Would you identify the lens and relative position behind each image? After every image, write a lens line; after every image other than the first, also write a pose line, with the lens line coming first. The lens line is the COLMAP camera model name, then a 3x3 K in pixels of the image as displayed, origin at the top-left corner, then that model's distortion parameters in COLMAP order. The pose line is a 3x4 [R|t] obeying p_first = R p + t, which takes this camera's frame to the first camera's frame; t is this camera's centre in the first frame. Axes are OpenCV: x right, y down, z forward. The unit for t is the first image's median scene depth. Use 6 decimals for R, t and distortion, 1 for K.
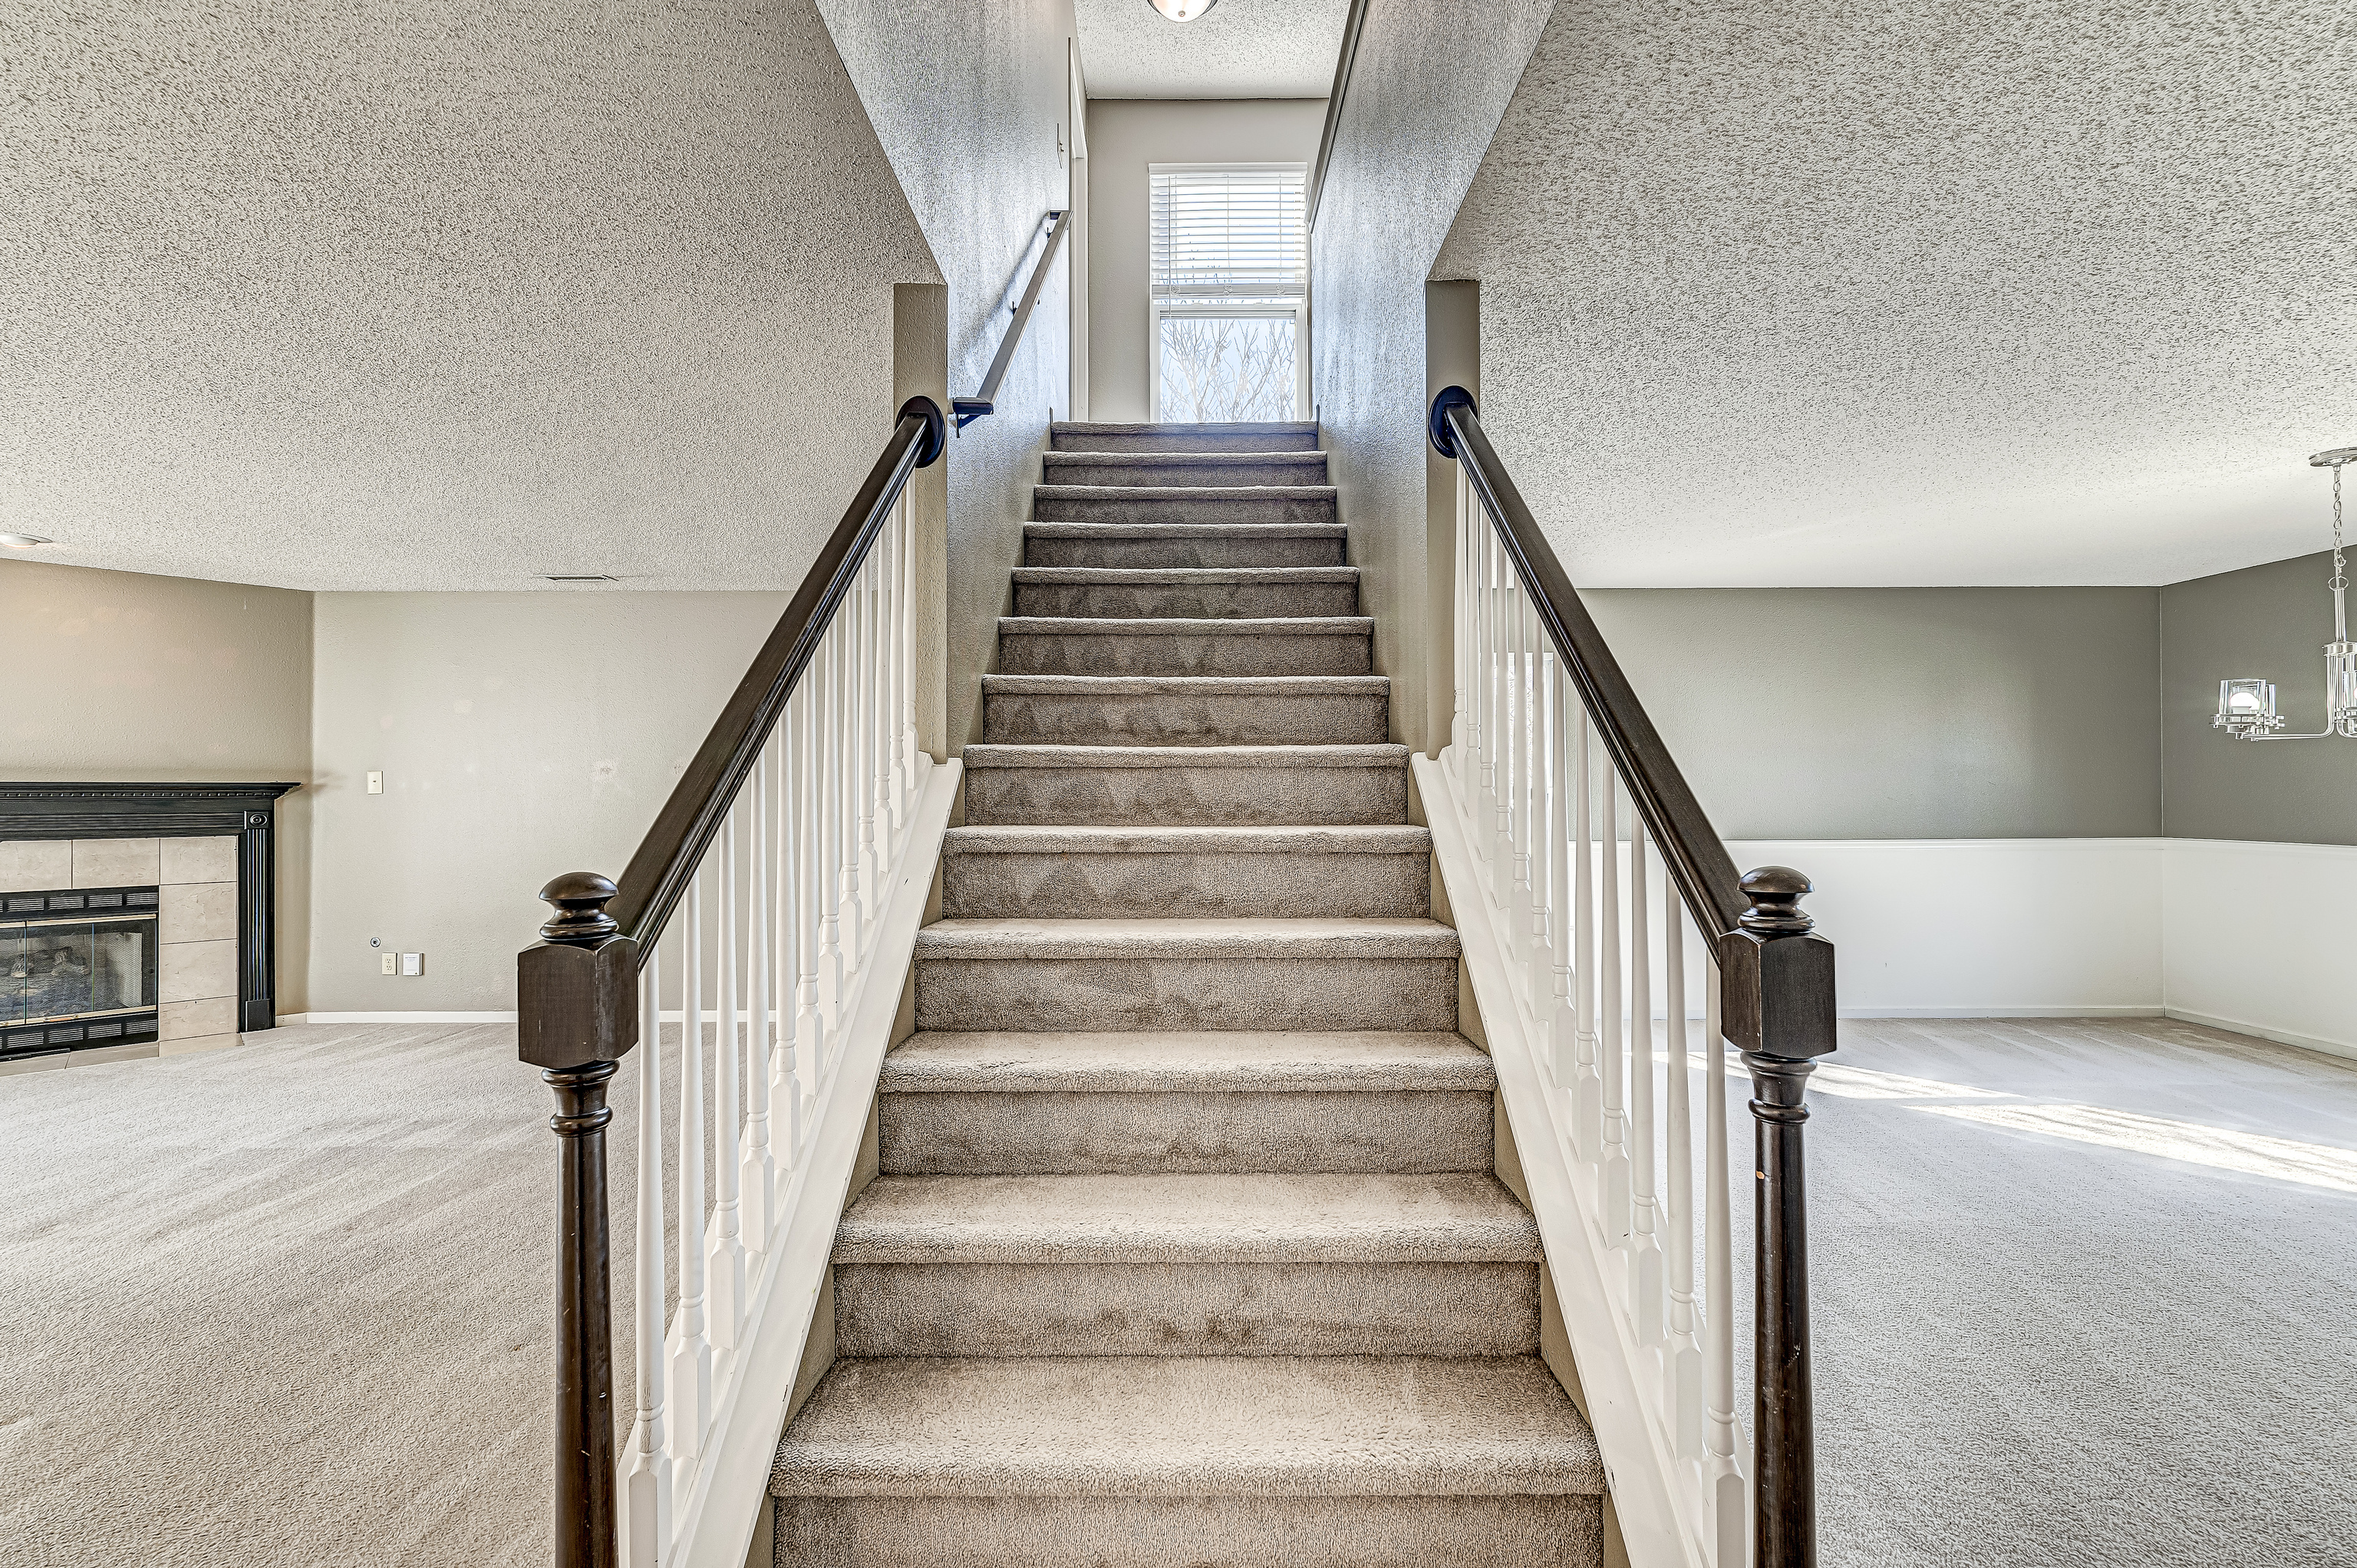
lens RADIAL K [[1025.6, 0, 1177.8], [0, 1025.6, 787.3], [0, 0, 1]] dist [0.001875, 0.000949]
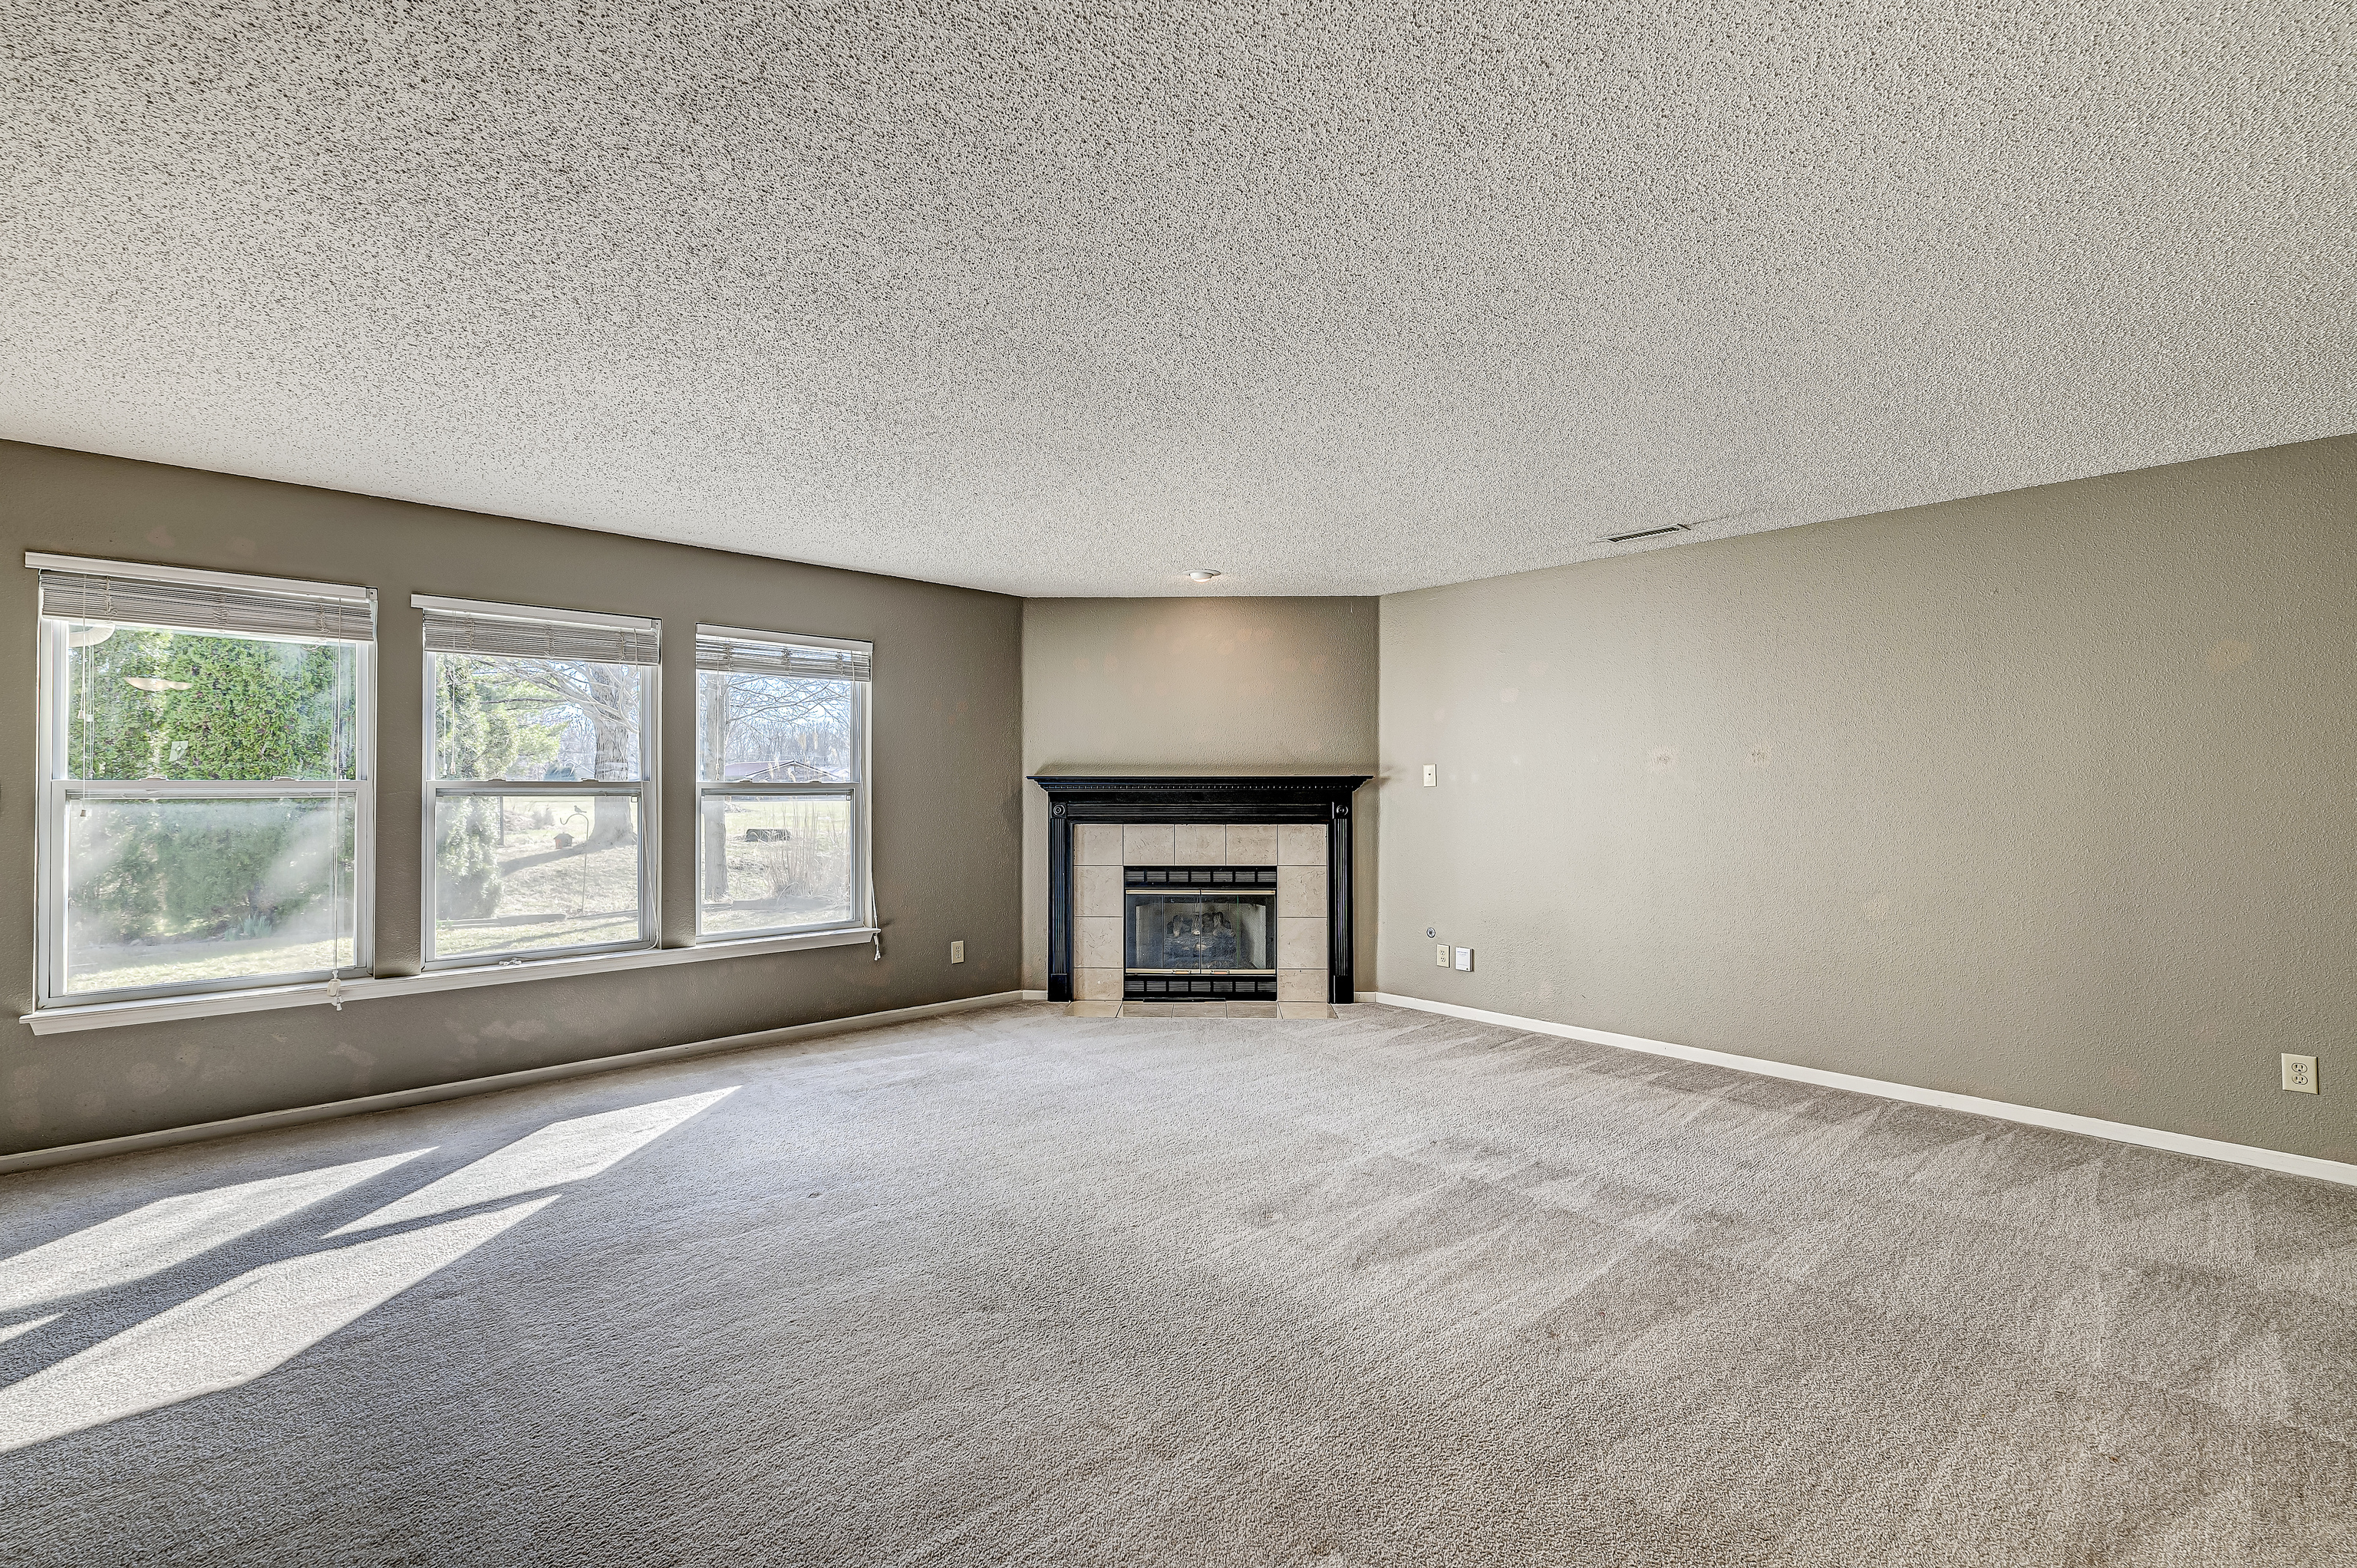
lens RADIAL K [[1025.6, 0, 1186.9], [0, 1025.6, 770.4], [0, 0, 1]] dist [0.001875, 0.000949]
pose [[0.691650, -0.009970, -0.722164, -0.230267], [0.003041, 0.999936, -0.010892, 0.000943], [0.722227, 0.005338, 0.691636, 0.133021]]
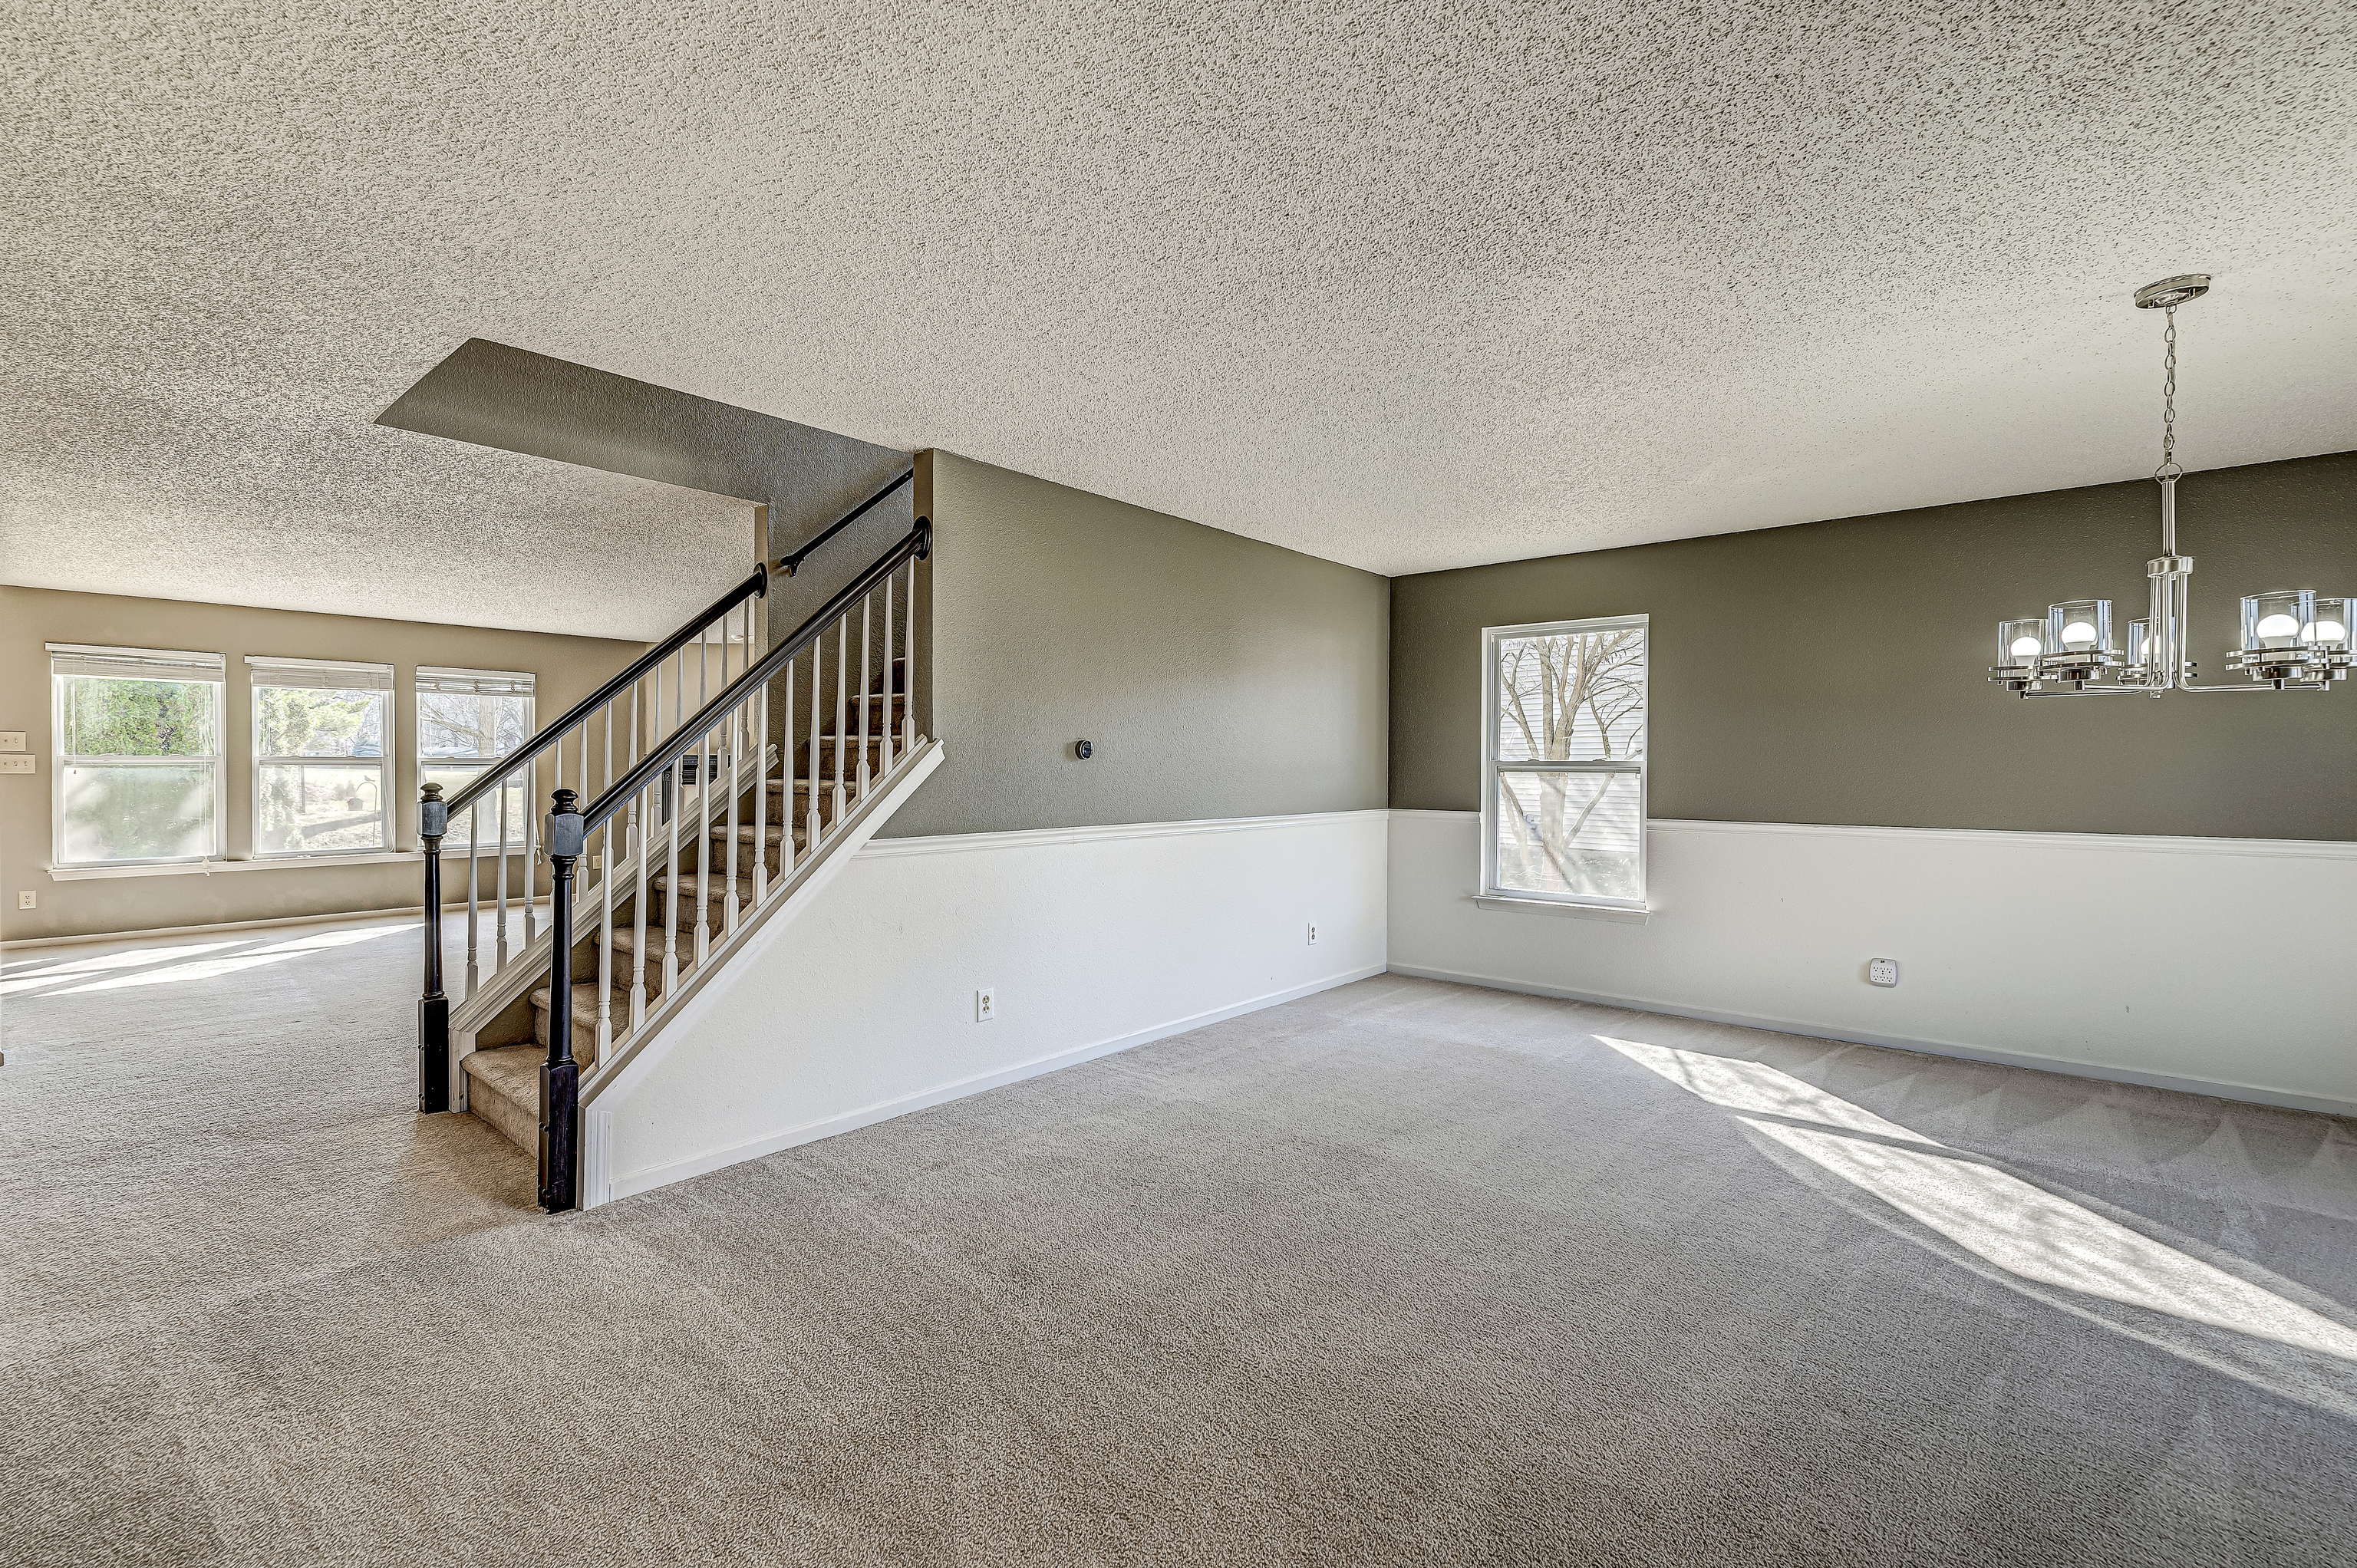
lens RADIAL K [[1025.6, 0, 1116.1], [0, 1025.6, 766.1], [0, 0, 1]] dist [0.001875, 0.000949]
pose [[0.747111, 0.005970, -0.664673, 0.671078], [-0.000001, 0.999960, 0.008981, -0.000717], [0.664699, -0.006709, 0.747081, -0.018154]]
